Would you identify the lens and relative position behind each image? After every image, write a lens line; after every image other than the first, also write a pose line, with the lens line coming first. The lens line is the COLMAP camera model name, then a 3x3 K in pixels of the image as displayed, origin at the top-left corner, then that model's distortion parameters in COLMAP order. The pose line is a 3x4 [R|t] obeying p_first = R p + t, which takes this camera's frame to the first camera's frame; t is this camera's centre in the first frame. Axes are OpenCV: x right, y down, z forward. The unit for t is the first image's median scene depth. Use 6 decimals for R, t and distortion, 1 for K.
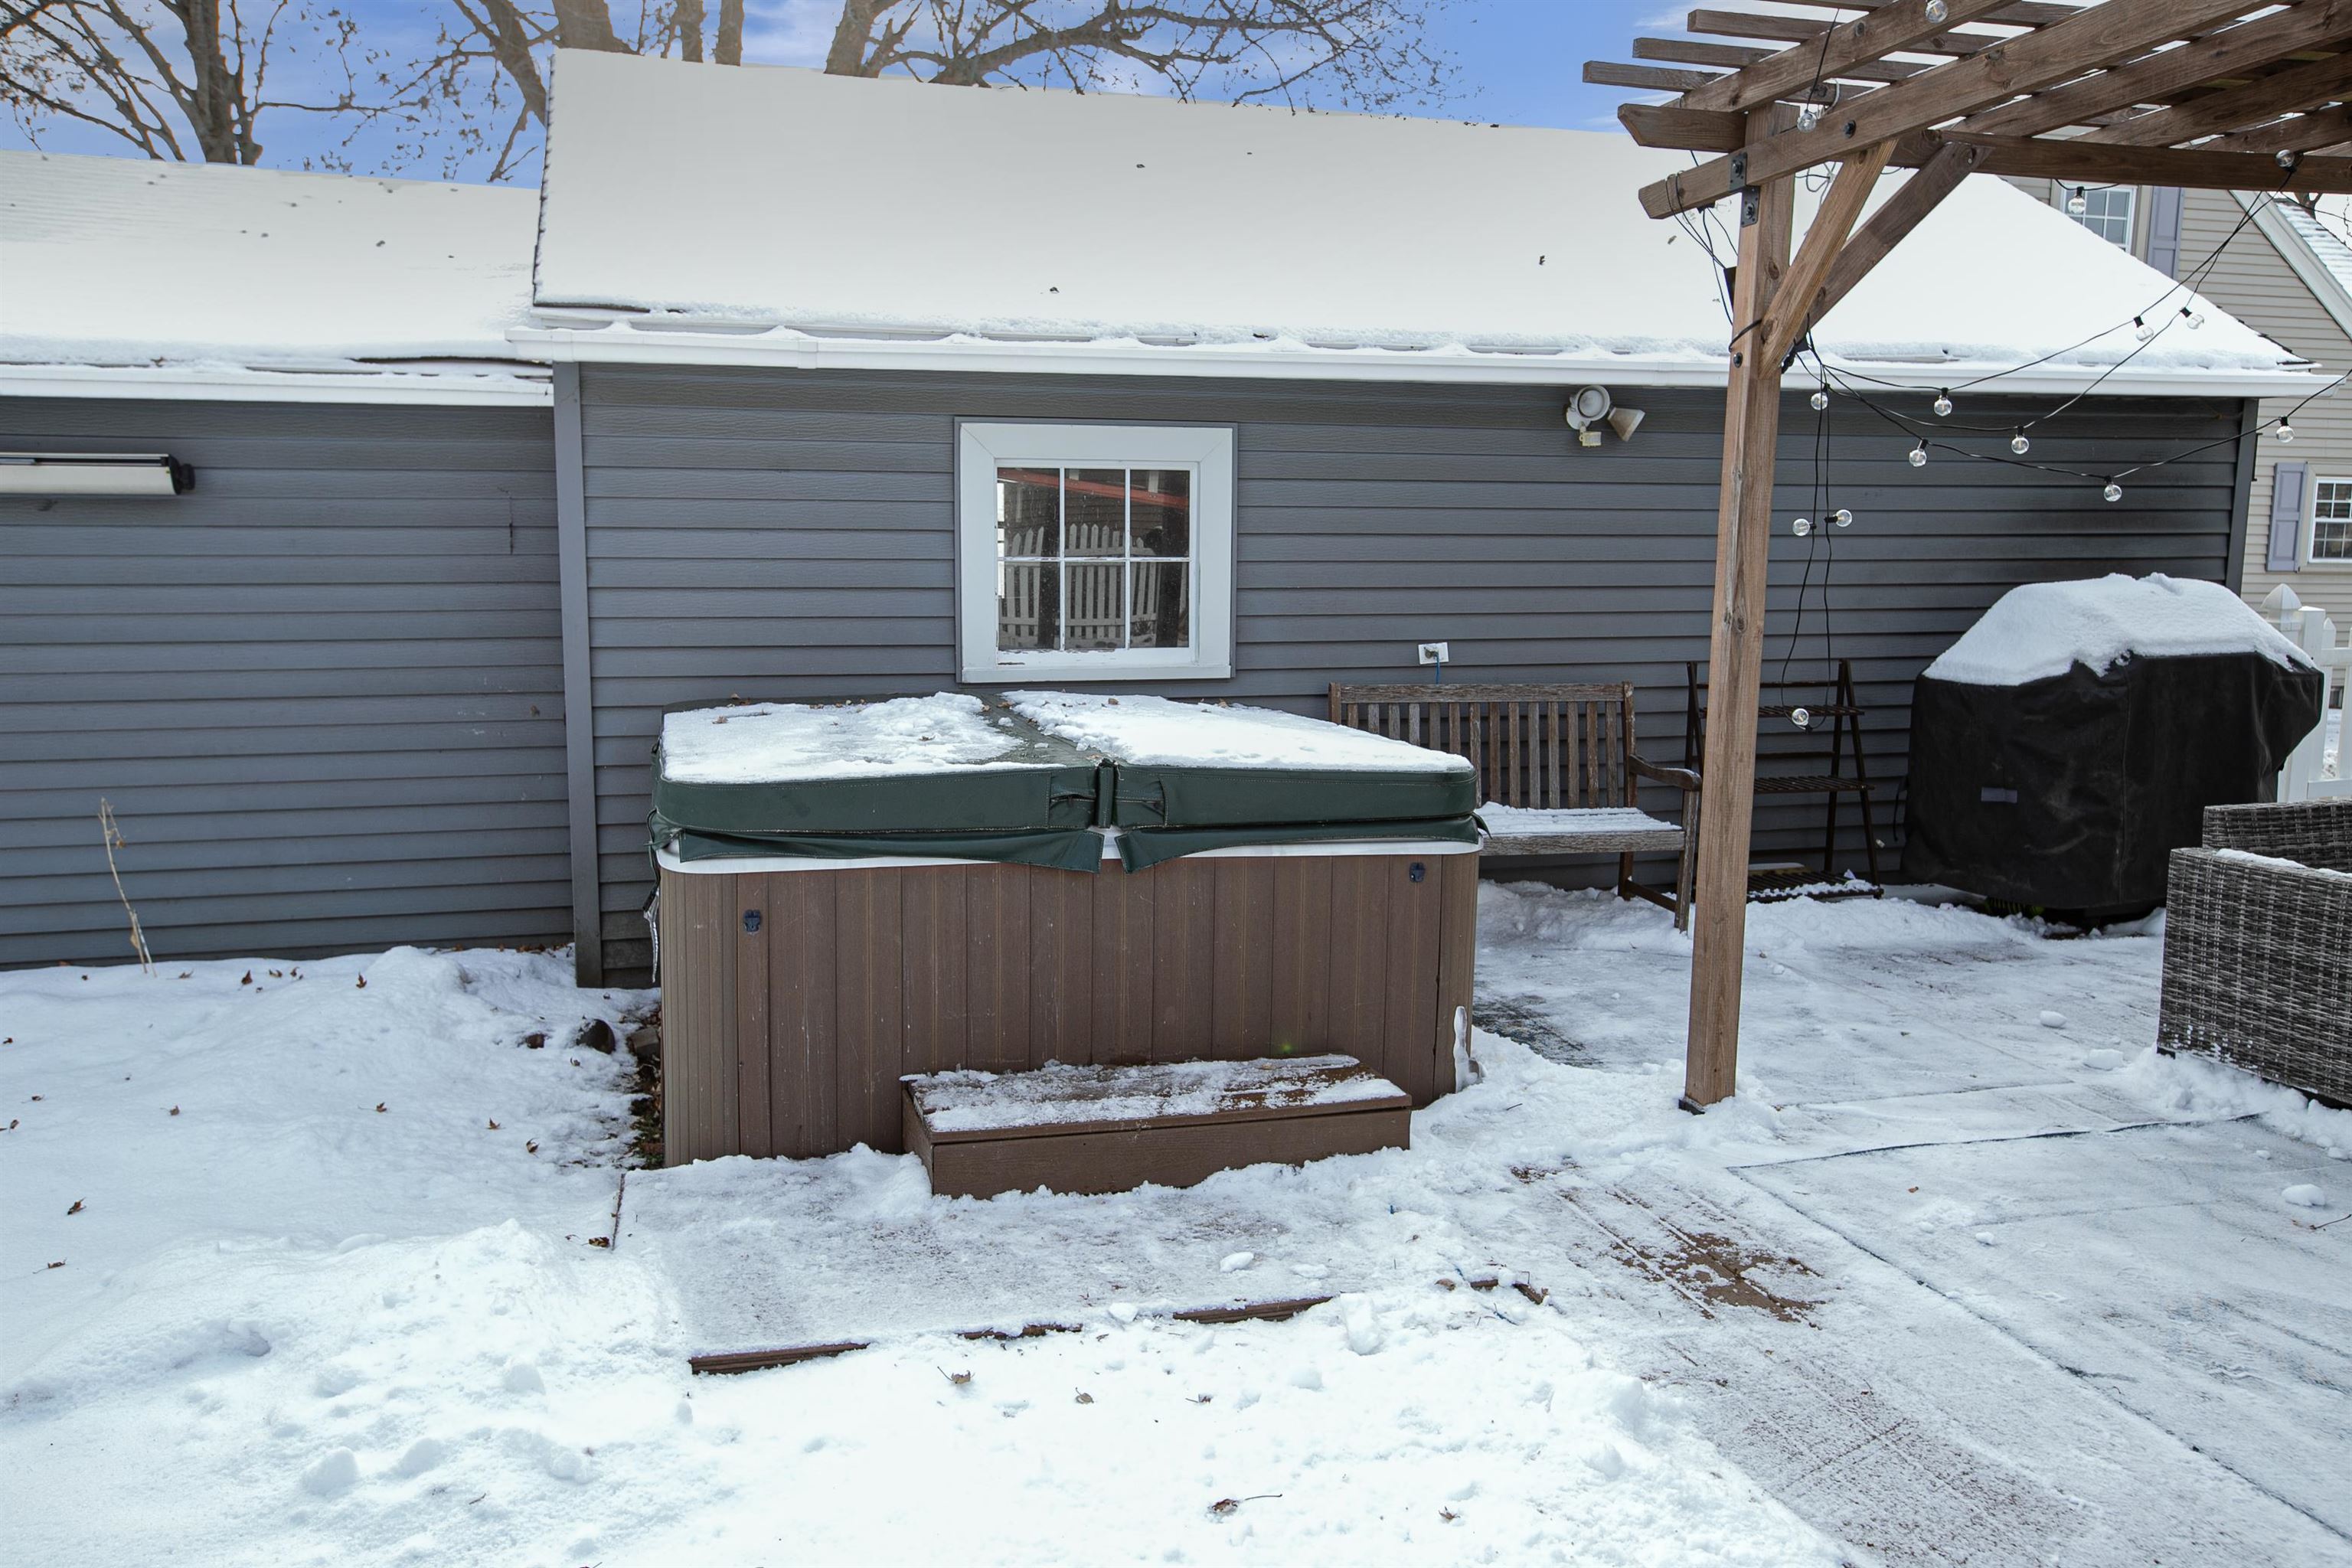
lens RADIAL K [[1808.3, 0, 1176.0], [0, 1808.3, 784.0], [0, 0, 1]] dist [-0.035417, 0.101893]
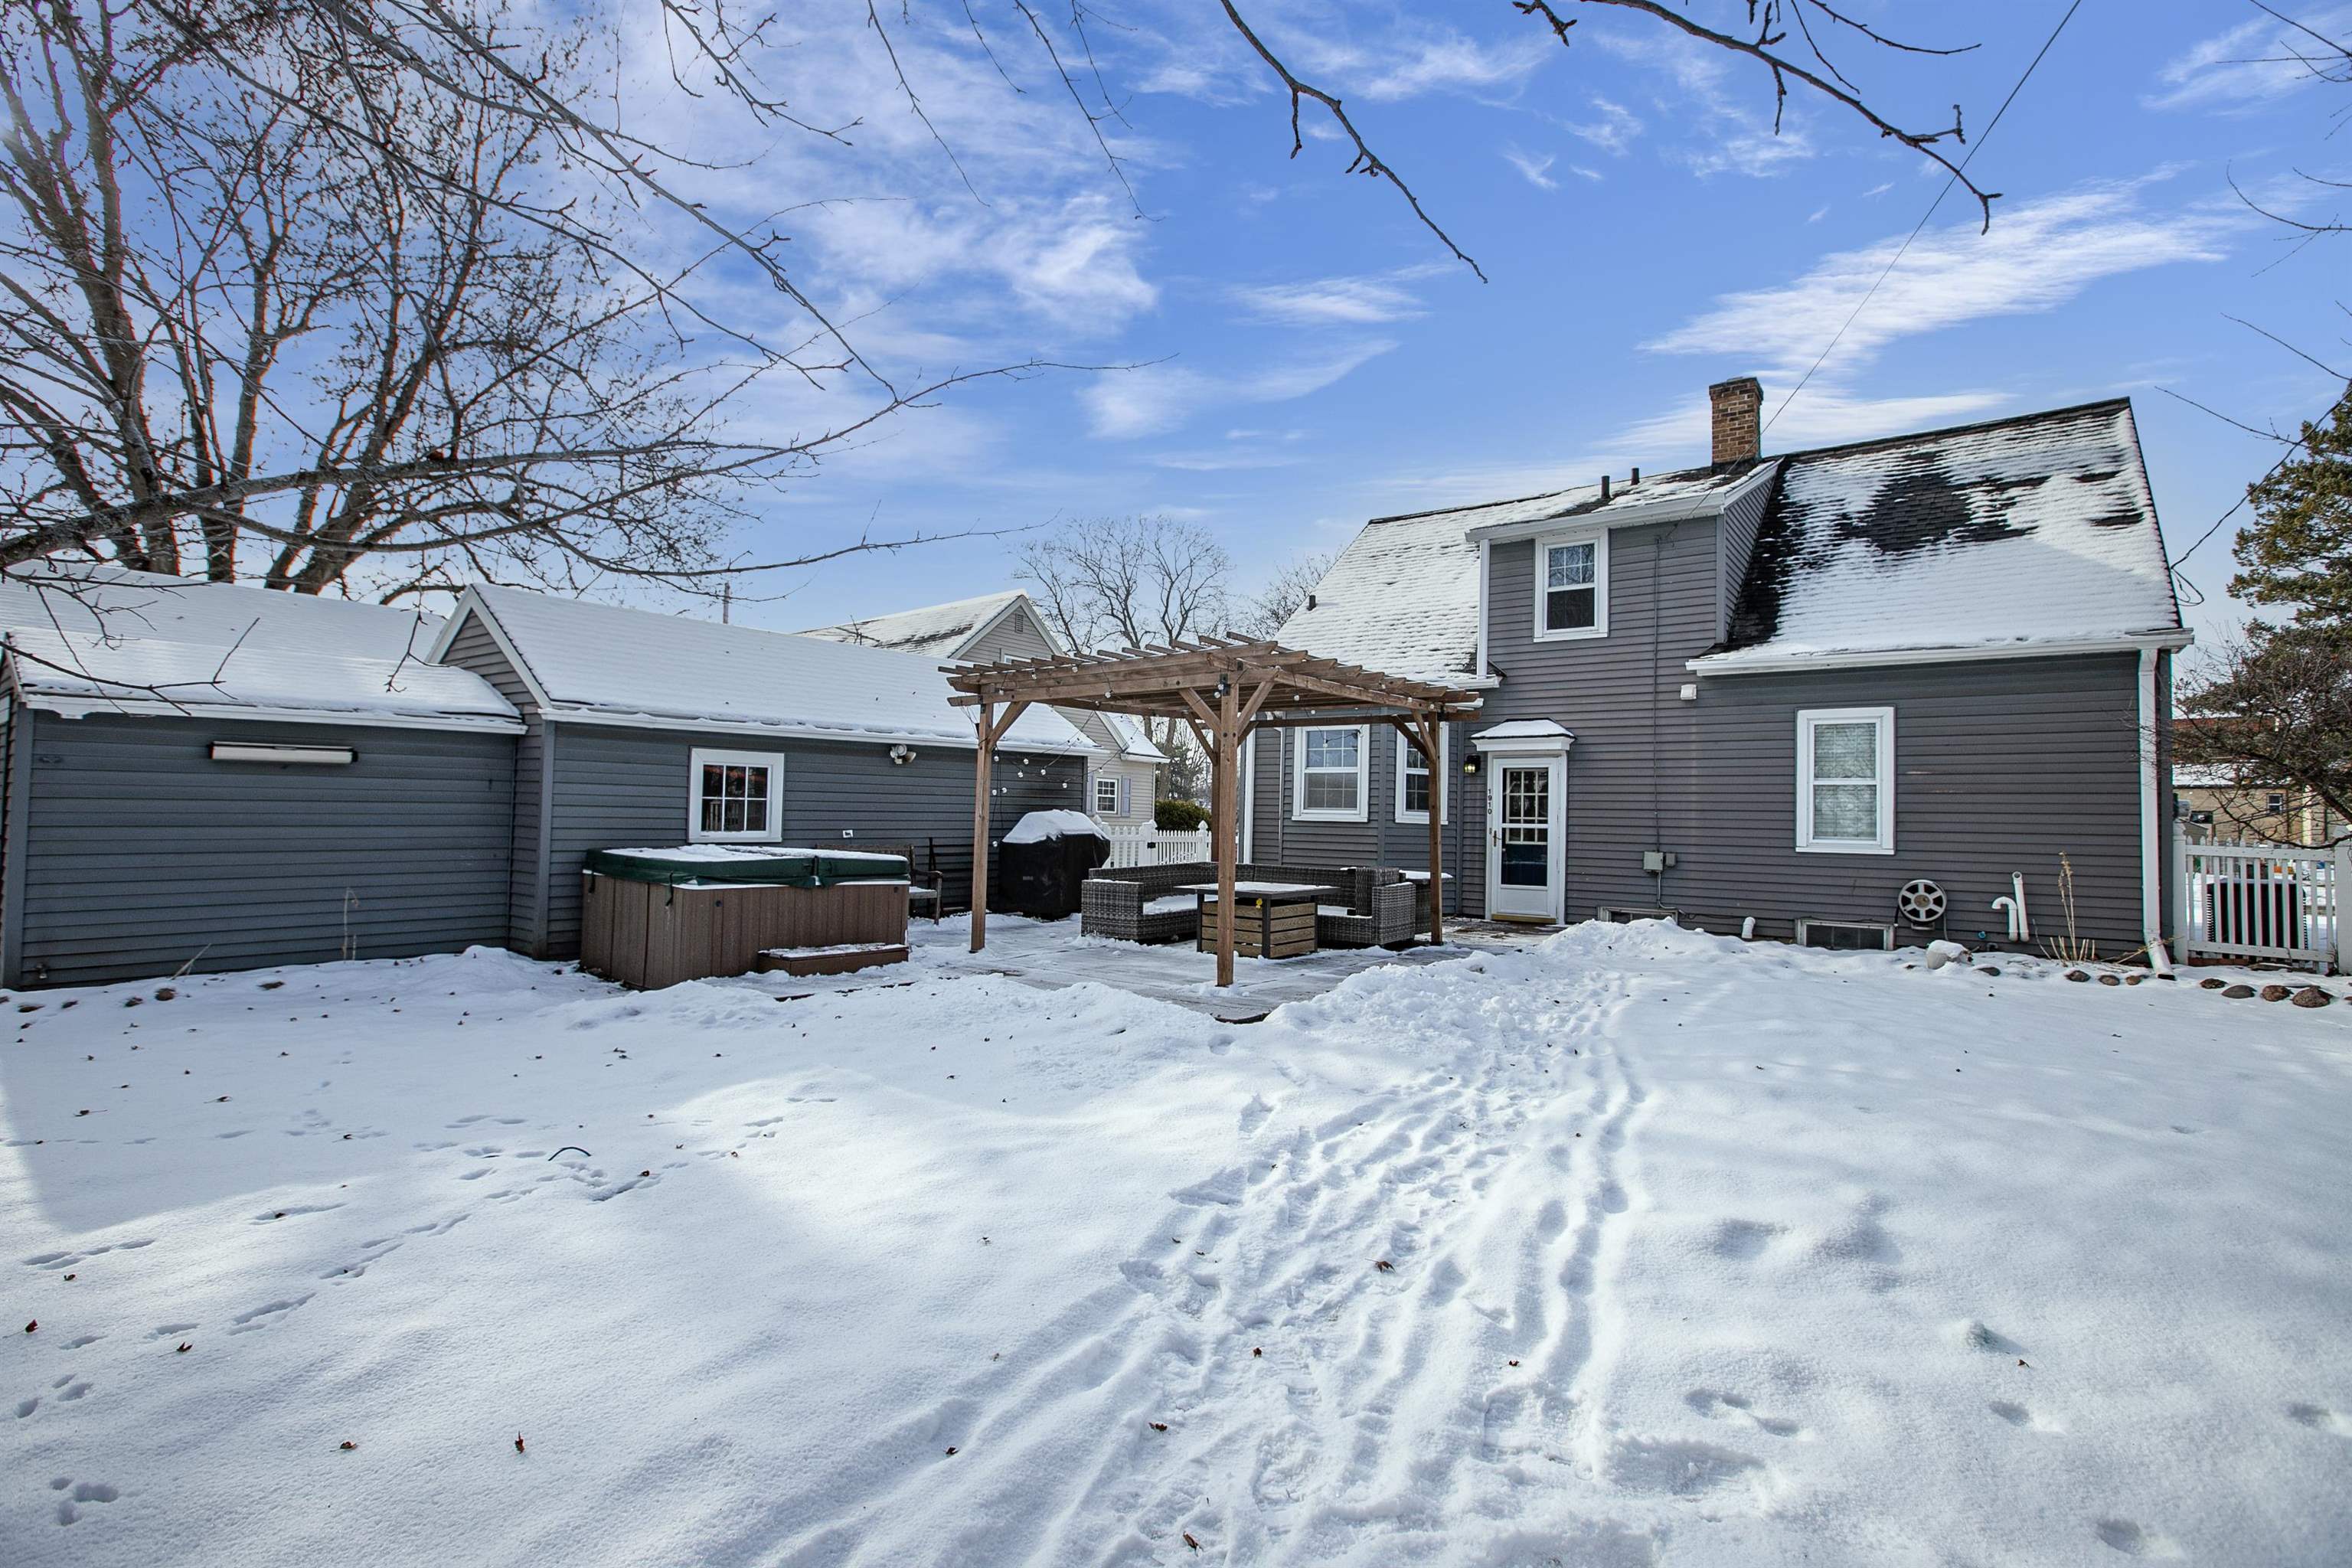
lens RADIAL K [[1093.2, 0, 1170.1], [0, 1093.2, 780.0], [0, 0, 1]] dist [-0.043425, 0.017149]
pose [[0.807993, 0.029406, 0.588458, -0.490287], [0.061159, 0.989173, -0.133406, 0.110534], [-0.586010, 0.143780, 0.797446, -0.721548]]
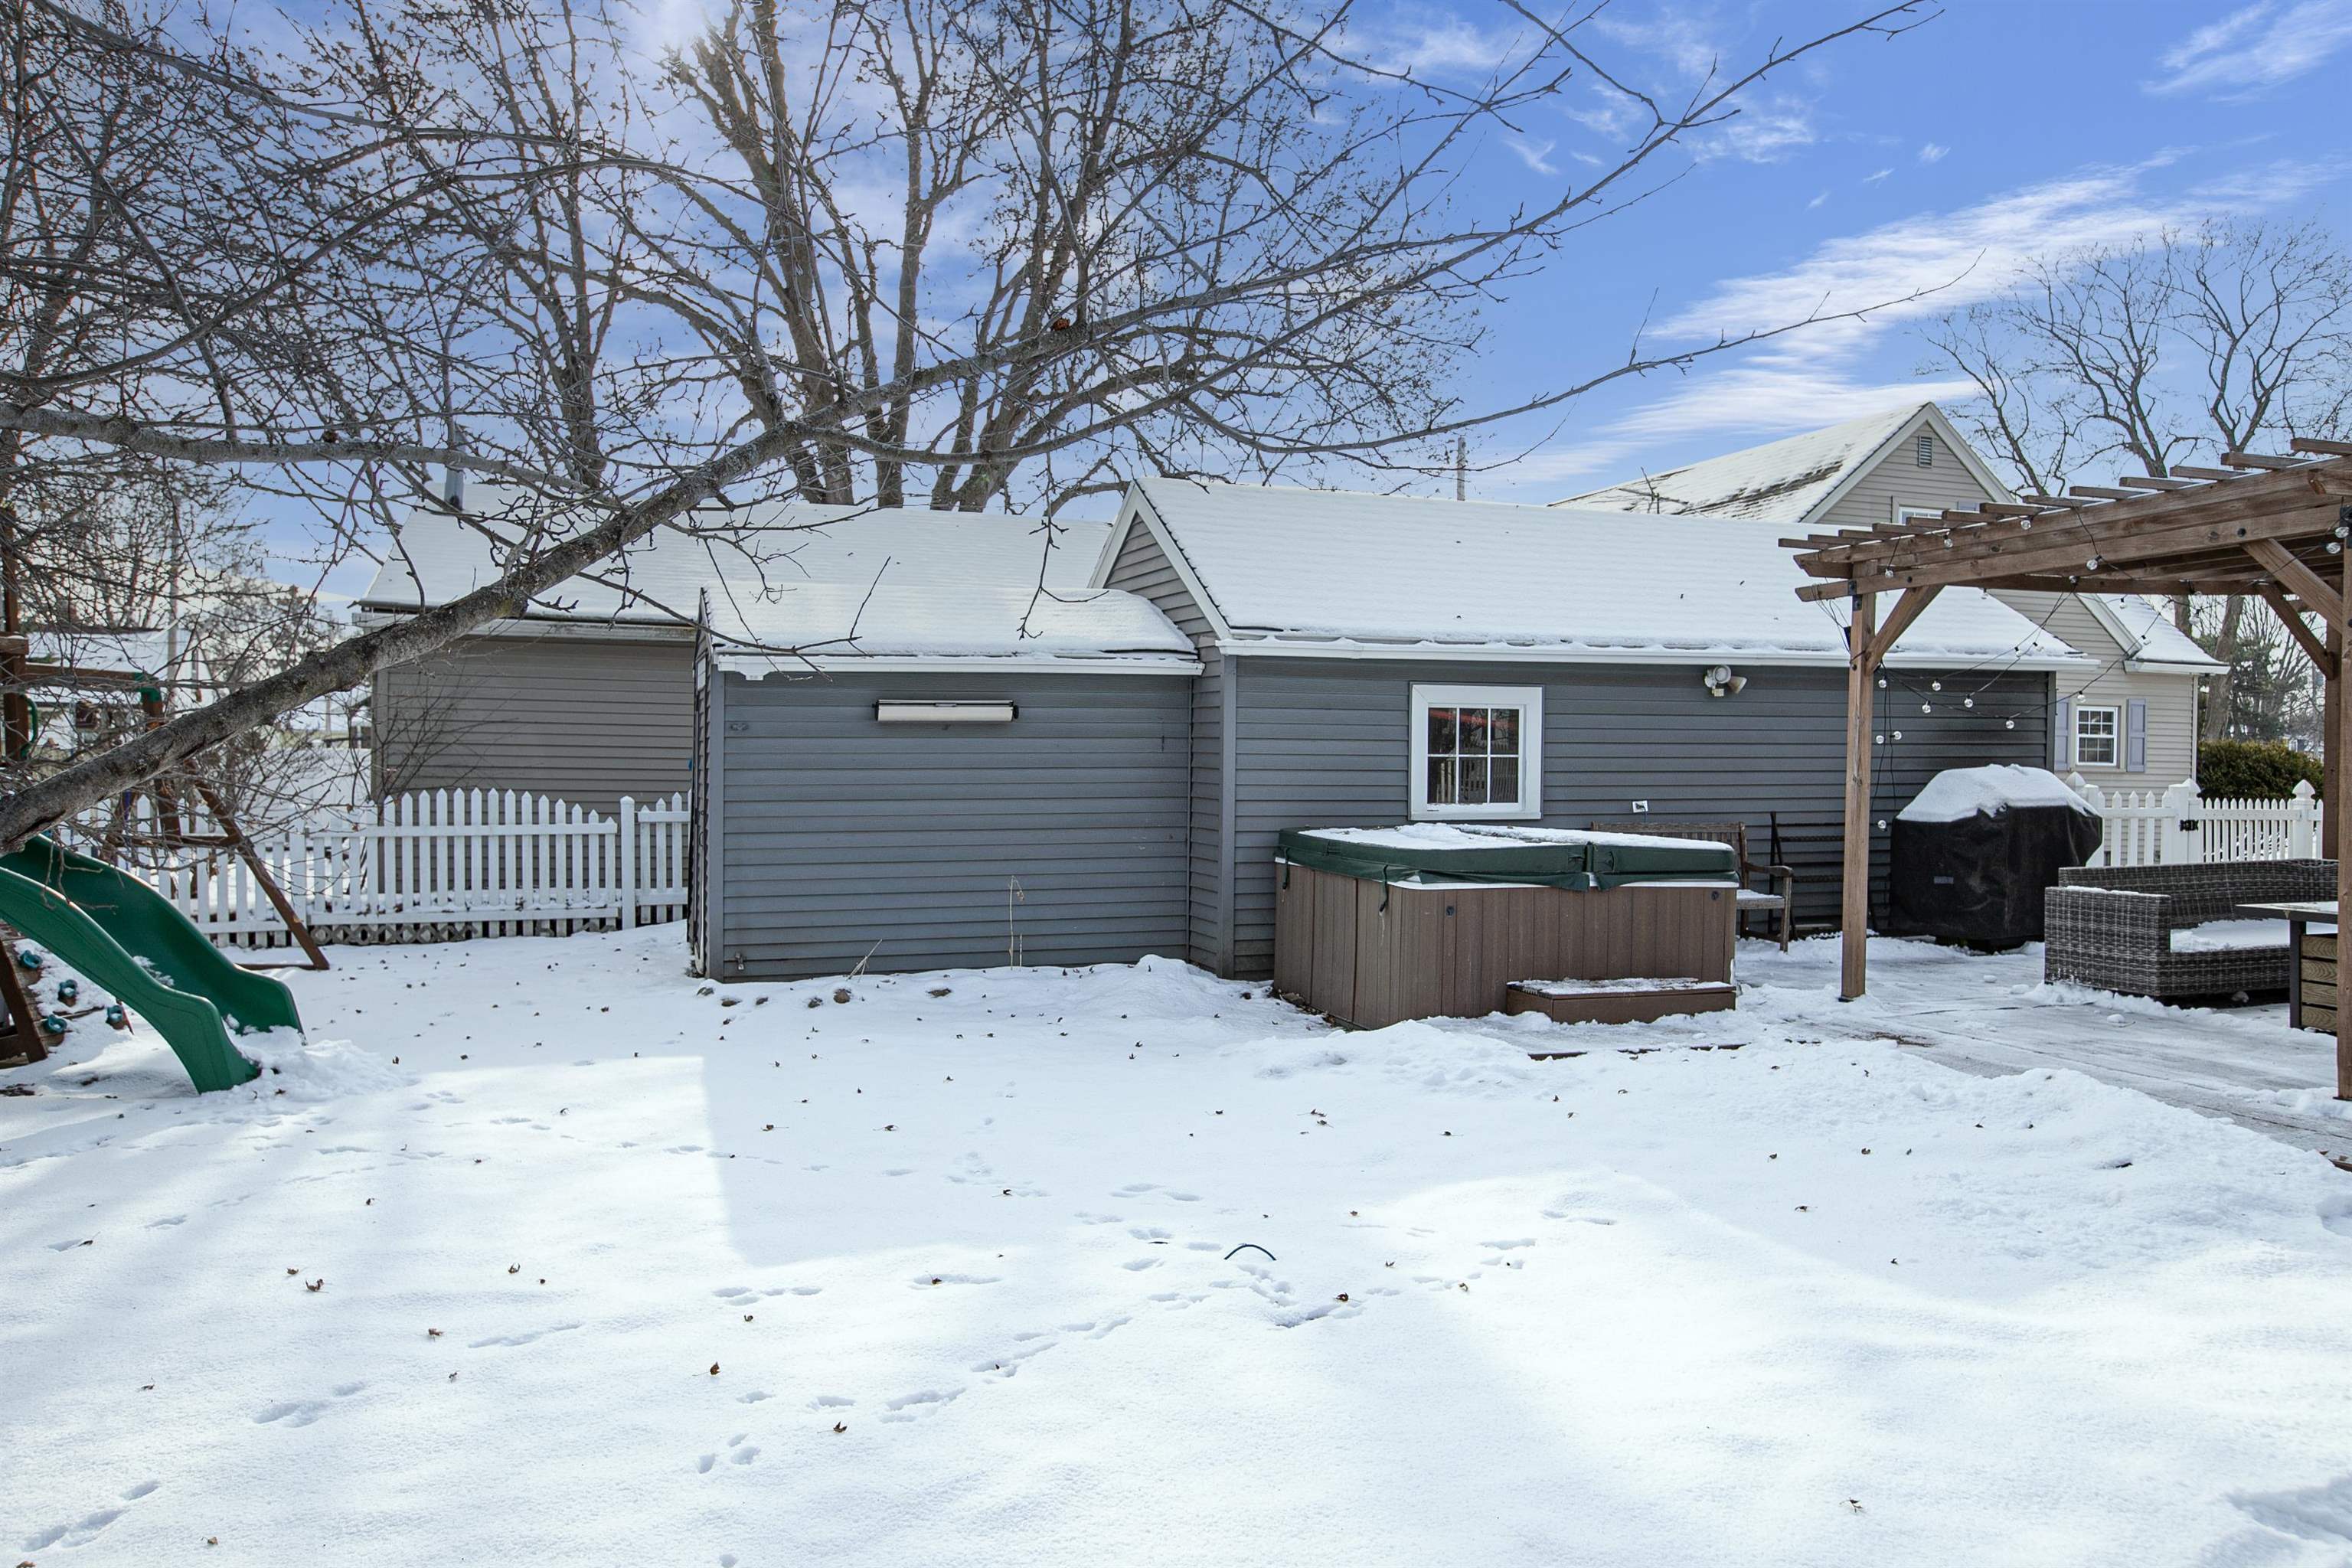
lens RADIAL K [[1658.6, 0, 1160.1], [0, 1658.6, 782.8], [0, 0, 1]] dist [-0.033291, 0.067043]
pose [[0.998488, 0.000296, 0.054965, -0.472907], [0.005982, 0.993460, -0.114023, 0.100481], [-0.054639, 0.114179, 0.991956, -0.704871]]
